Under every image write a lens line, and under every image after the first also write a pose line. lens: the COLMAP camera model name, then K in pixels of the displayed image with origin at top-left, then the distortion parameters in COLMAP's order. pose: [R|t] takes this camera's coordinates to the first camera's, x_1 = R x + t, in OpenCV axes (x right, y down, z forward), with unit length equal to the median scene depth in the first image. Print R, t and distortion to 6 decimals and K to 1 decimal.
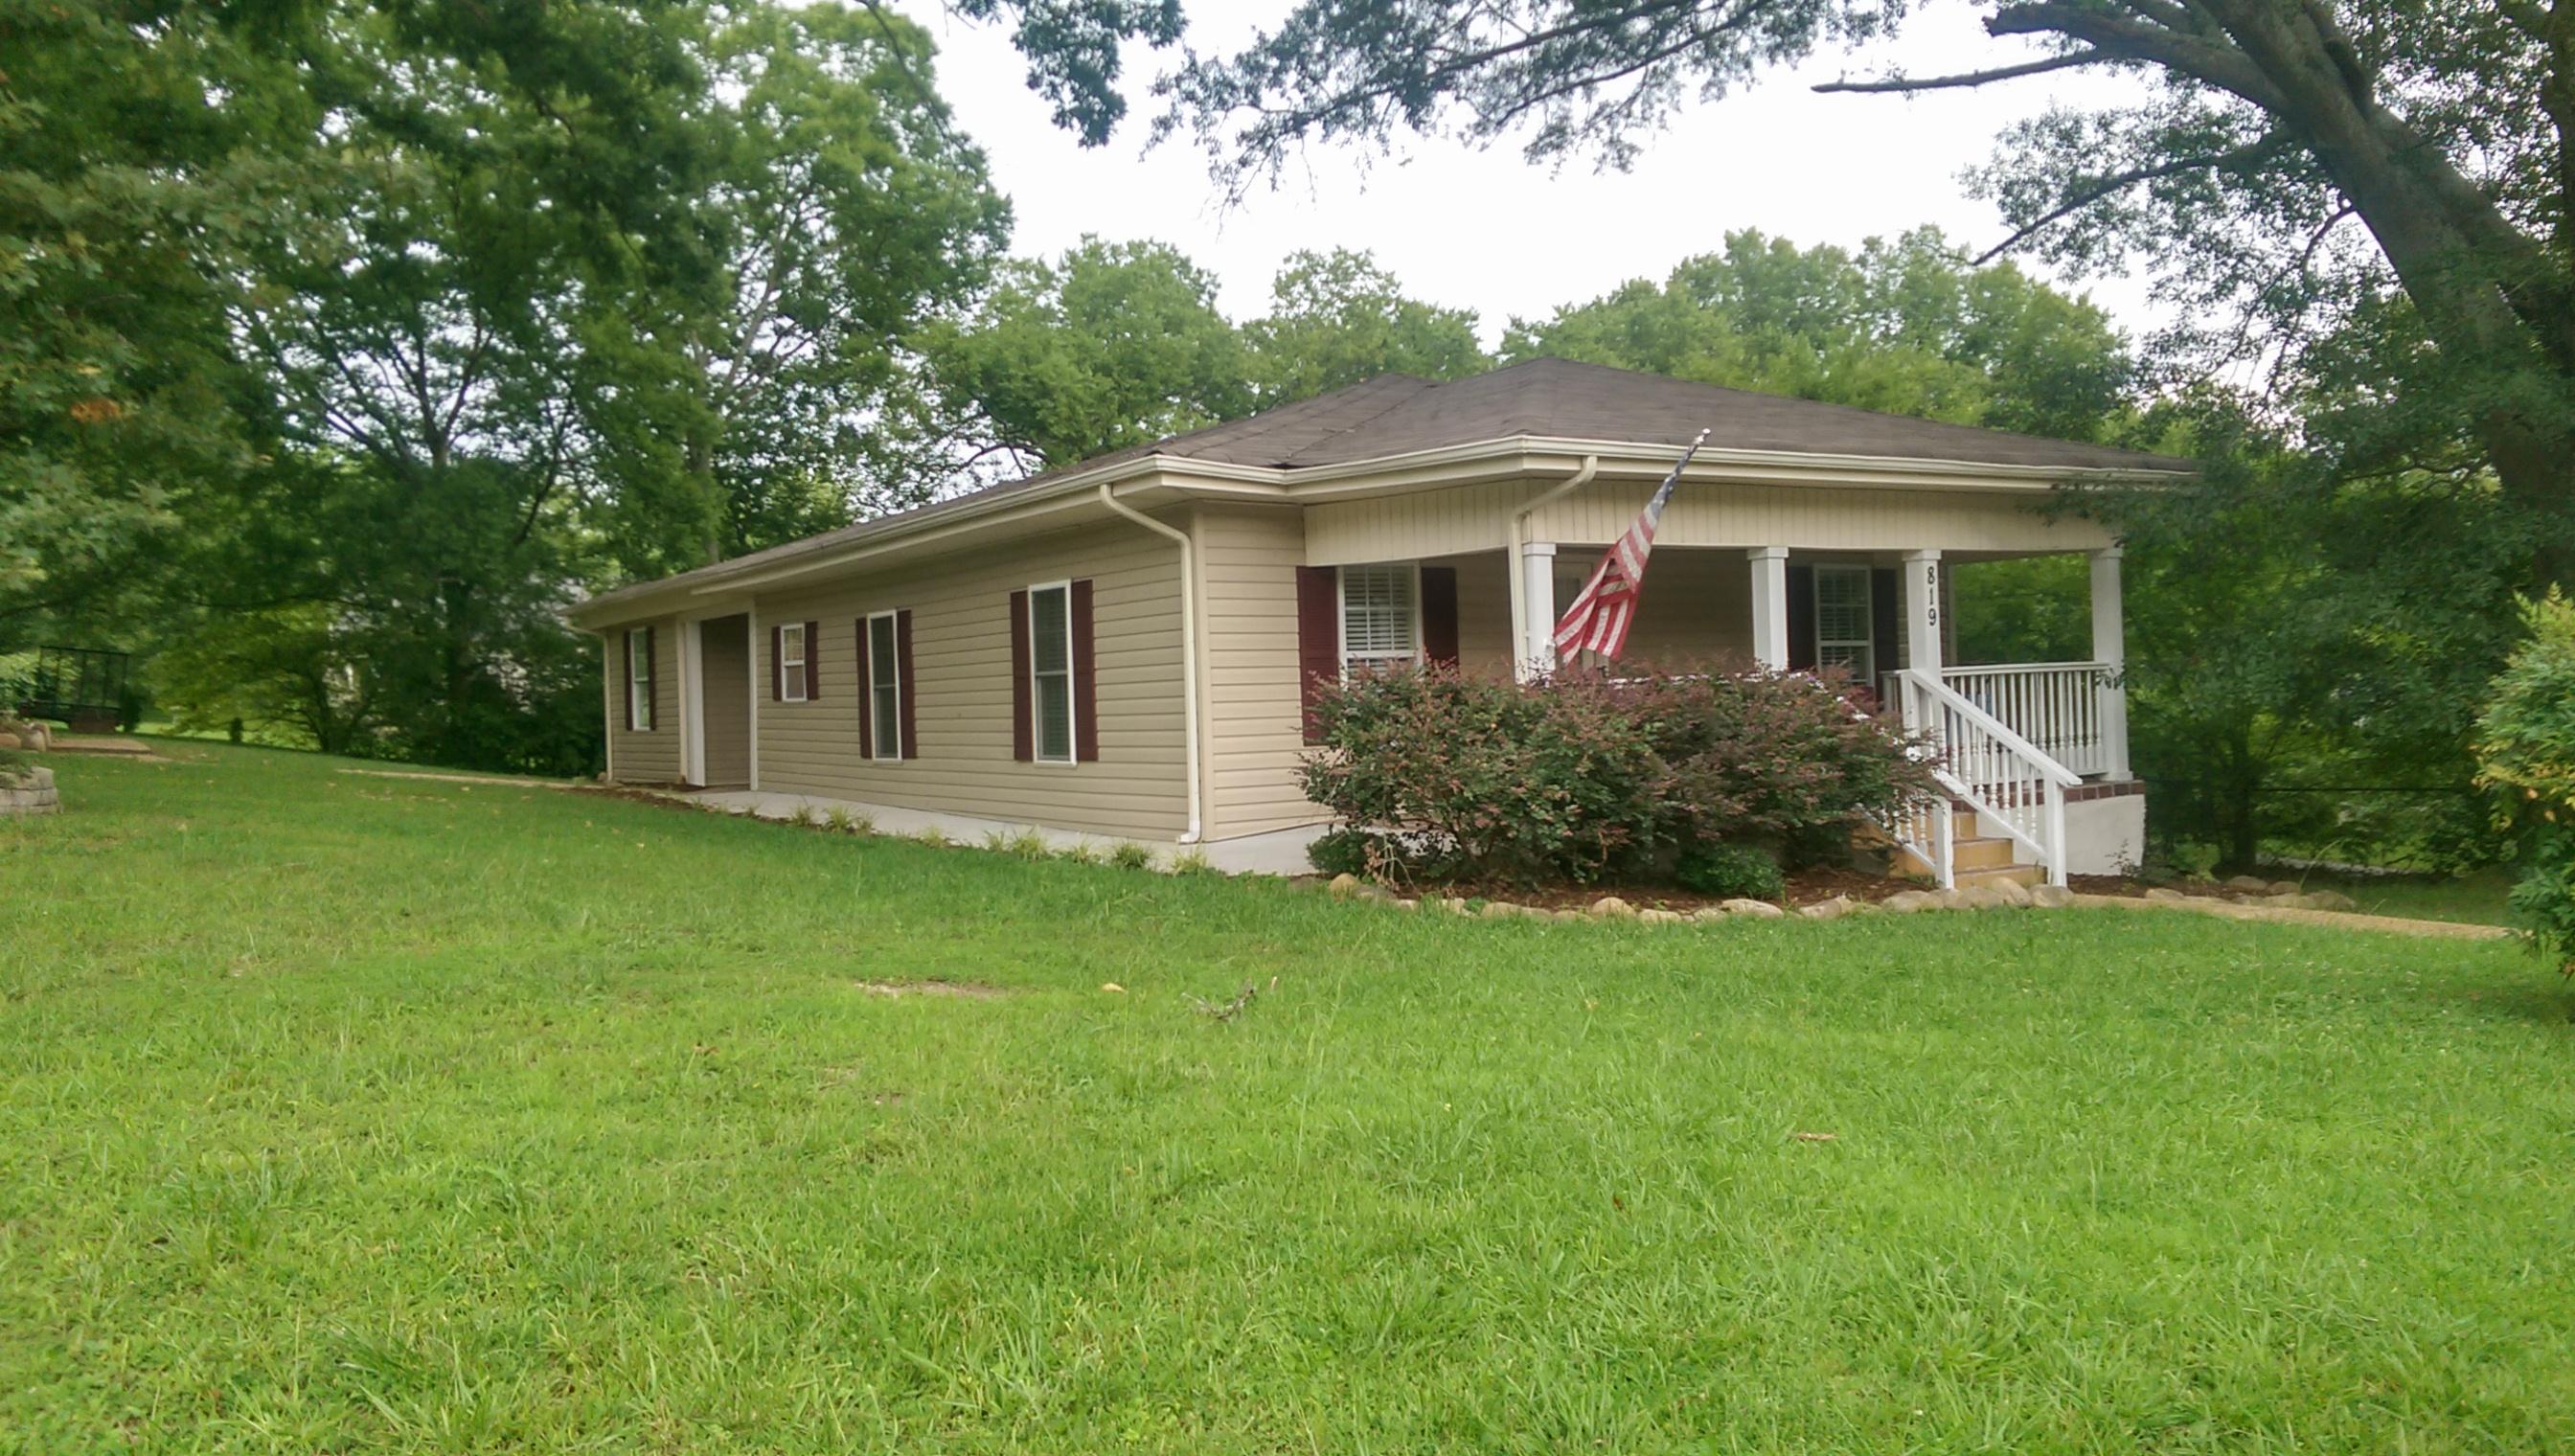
lens RADIAL K [[1834.9, 0, 1270.6], [0, 1834.9, 725.6], [0, 0, 1]] dist [0.069223, -0.096619]
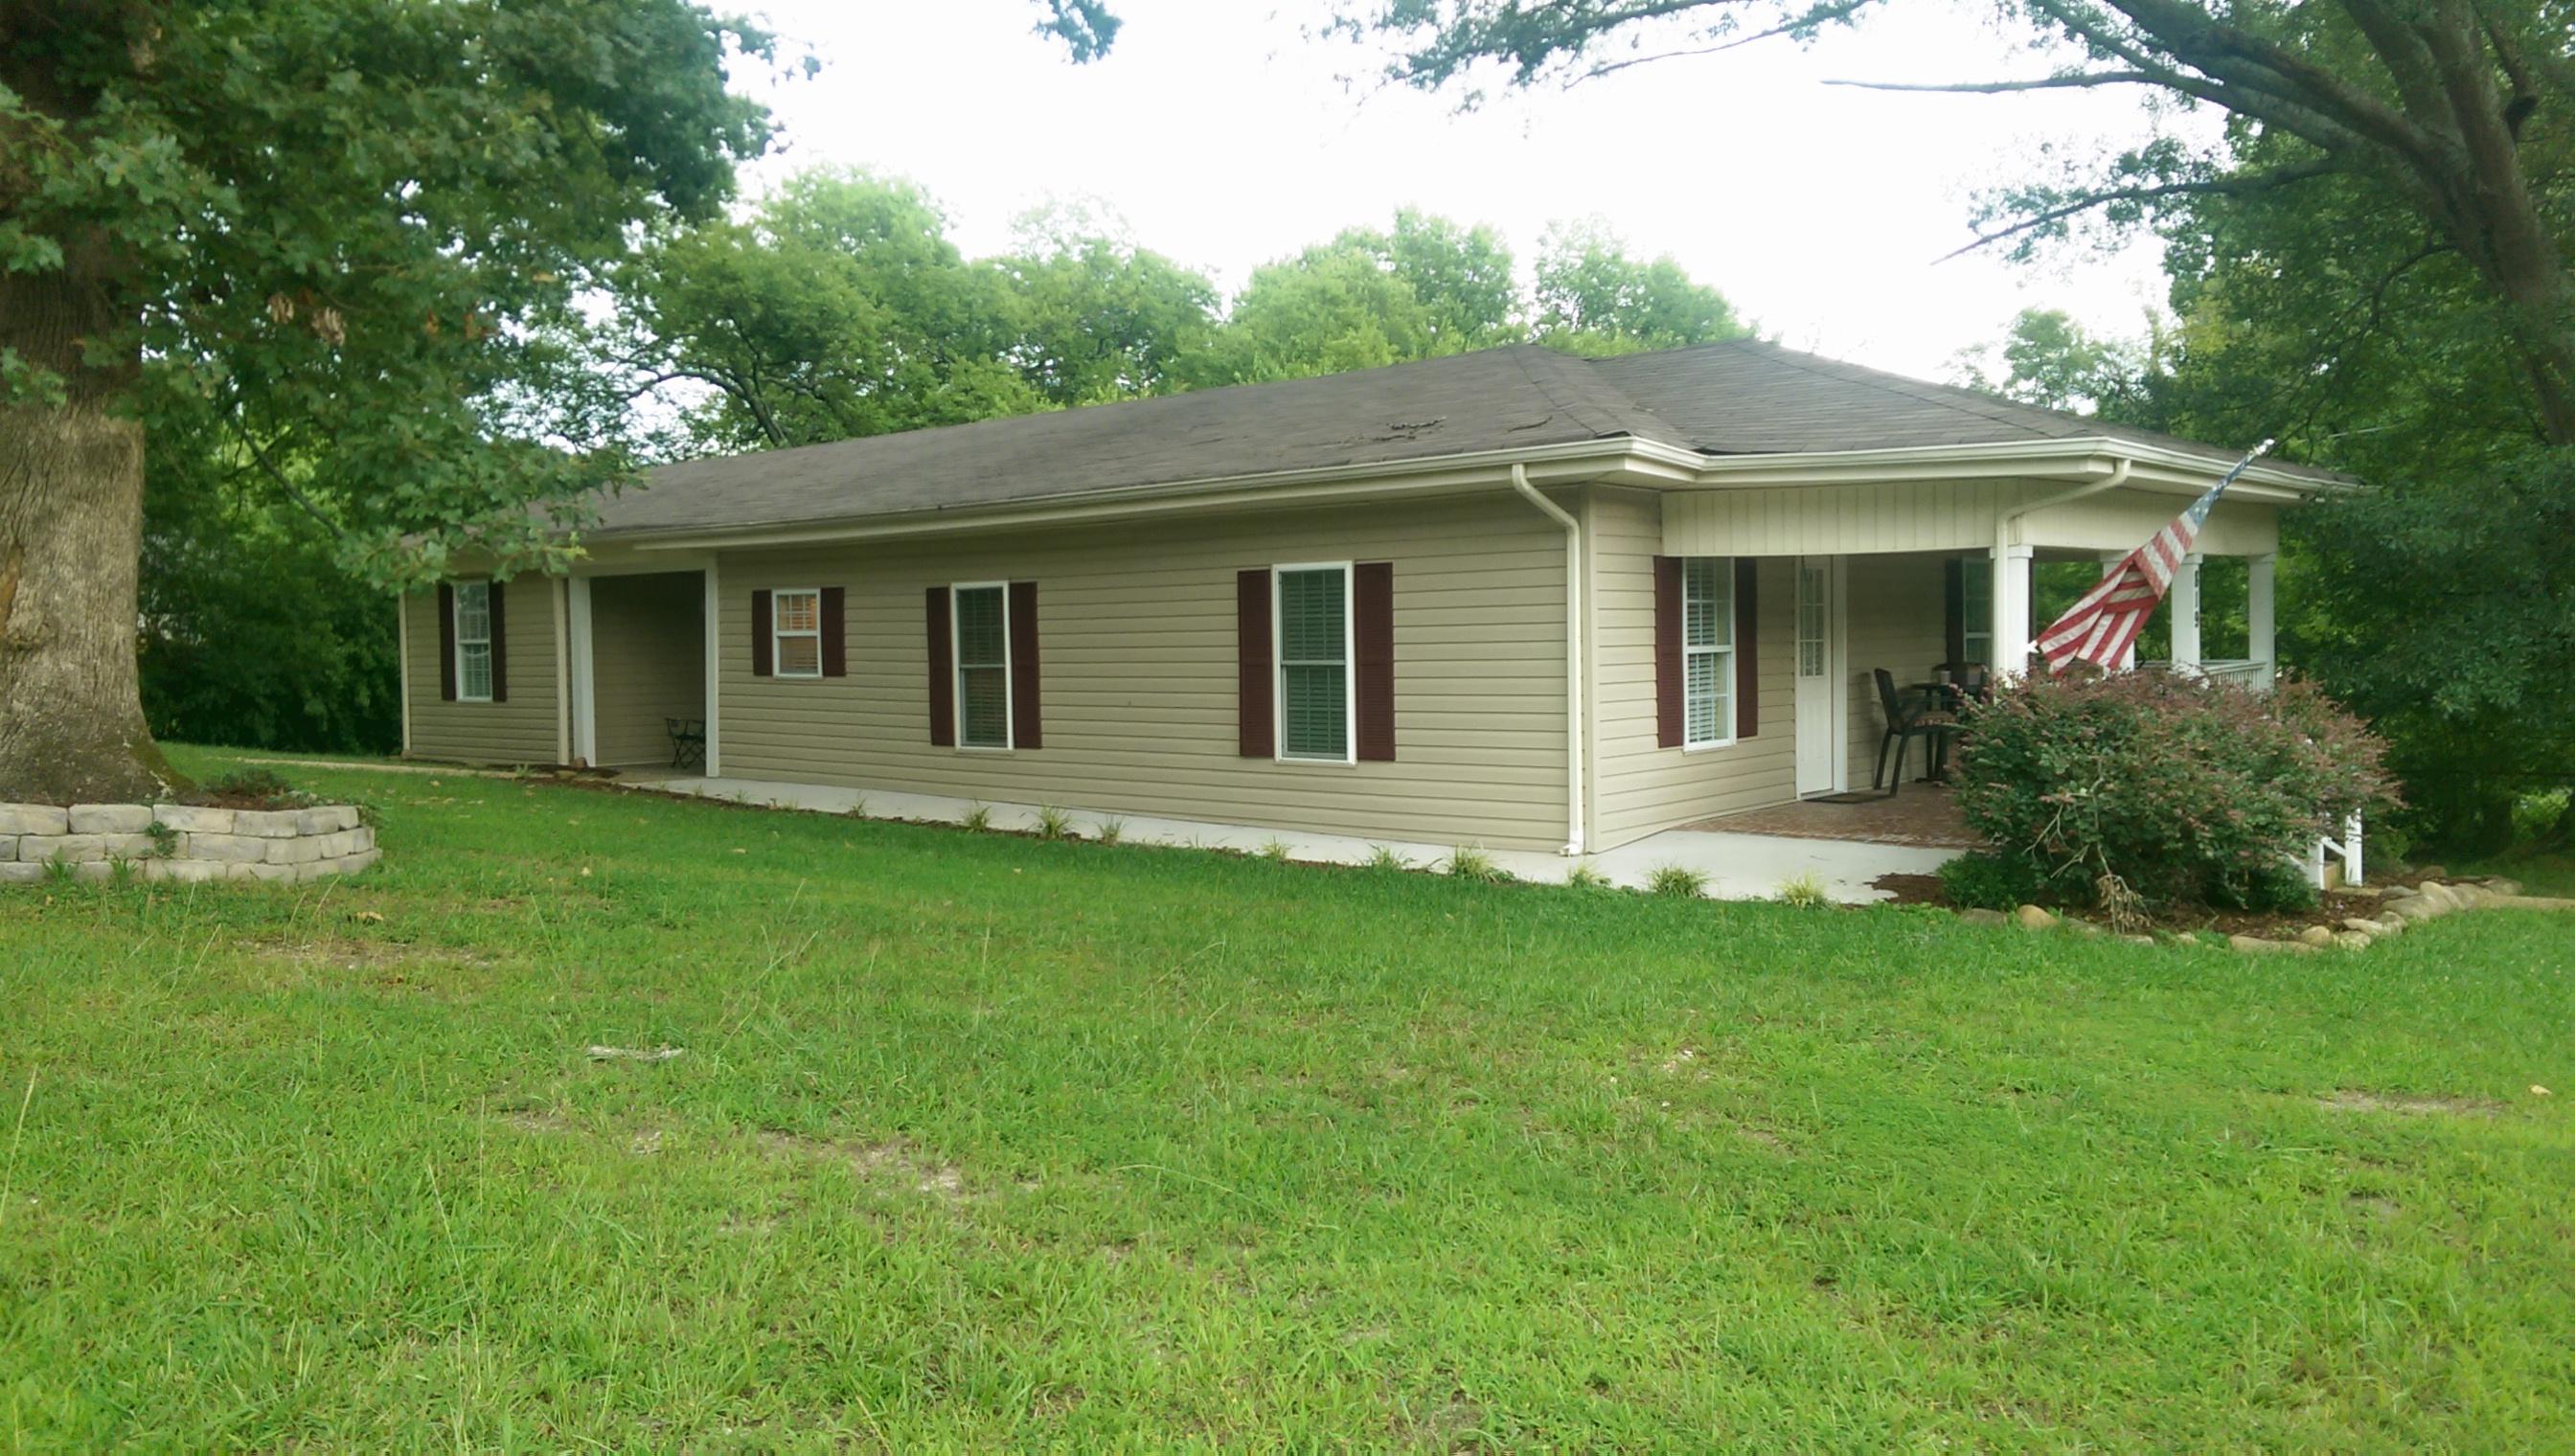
lens RADIAL K [[1834.9, 0, 1287.9], [0, 1834.9, 725.1], [0, 0, 1]] dist [0.069223, -0.096619]
pose [[0.960245, 0.000595, 0.279157, -0.424010], [-0.008283, 0.999618, 0.026361, -0.023720], [-0.279034, -0.027625, 0.959884, 0.149257]]
